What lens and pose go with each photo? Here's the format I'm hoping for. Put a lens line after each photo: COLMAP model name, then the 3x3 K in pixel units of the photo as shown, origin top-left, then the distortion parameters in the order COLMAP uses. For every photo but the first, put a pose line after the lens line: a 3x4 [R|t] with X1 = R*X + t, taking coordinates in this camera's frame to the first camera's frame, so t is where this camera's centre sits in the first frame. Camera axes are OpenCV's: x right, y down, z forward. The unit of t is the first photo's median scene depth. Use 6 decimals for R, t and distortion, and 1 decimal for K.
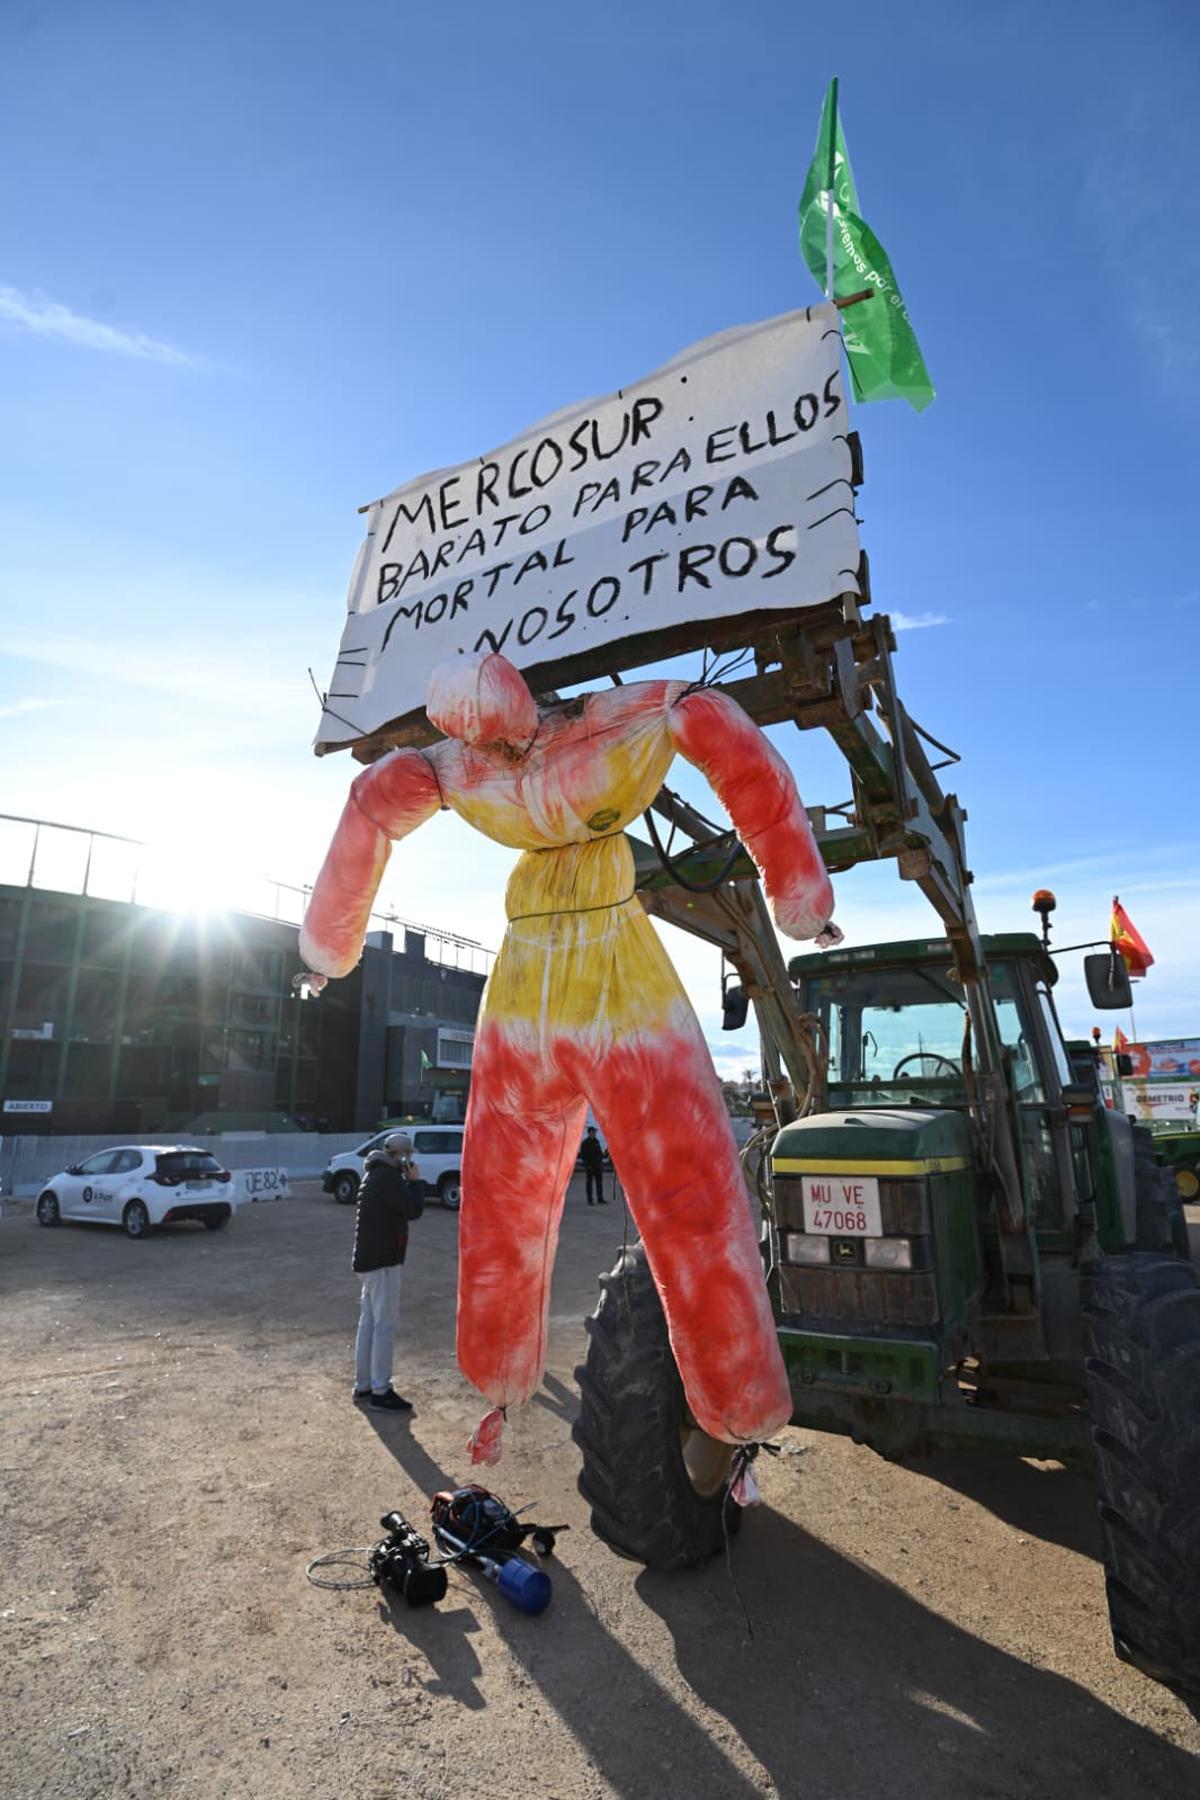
lens RADIAL K [[893.2, 0, 600.0], [0, 893.2, 900.0], [0, 0, 1]] dist [-0.023589, -0.007036]
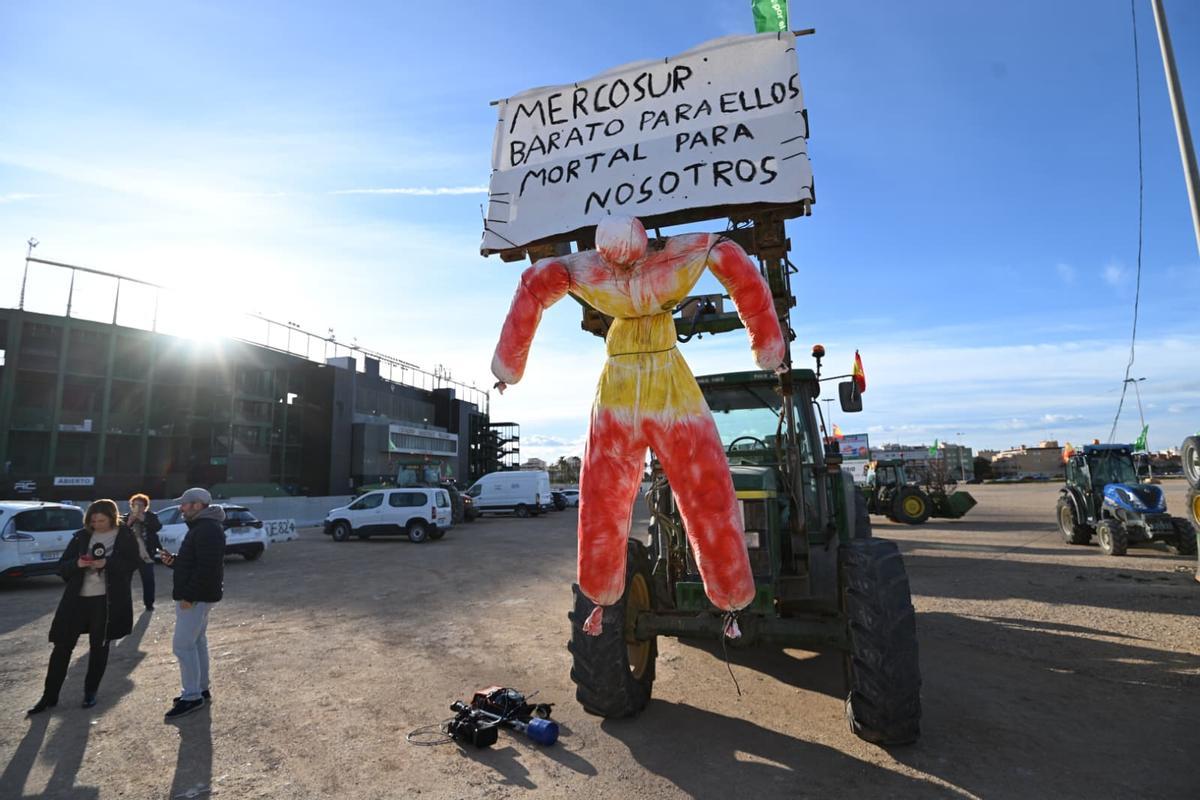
lens RADIAL K [[595.4, 0, 613.3], [0, 595.4, 399.4], [0, 0, 1]] dist [-0.023589, -0.007036]
pose [[0.981380, 0.013859, 0.191576, -0.217579], [-0.032433, 0.995029, 0.094161, -0.002415], [-0.189318, -0.098621, 0.976951, -0.148094]]
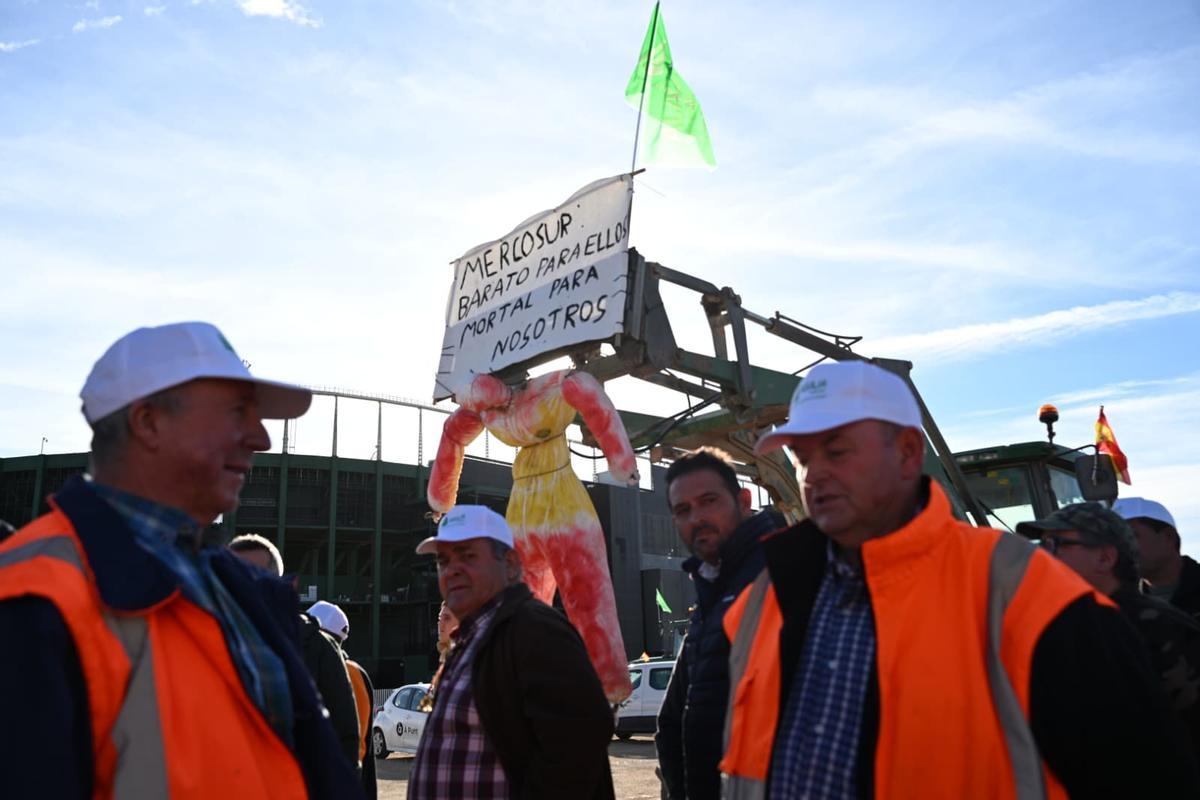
lens RADIAL K [[1031.4, 0, 603.2], [0, 1031.4, 422.4], [0, 0, 1]] dist [0.001529, -0.002531]
pose [[0.959446, -0.090943, -0.266819, 0.510019], [0.090984, 0.995777, -0.012236, -0.044039], [0.266805, -0.012536, 0.963669, -0.875896]]
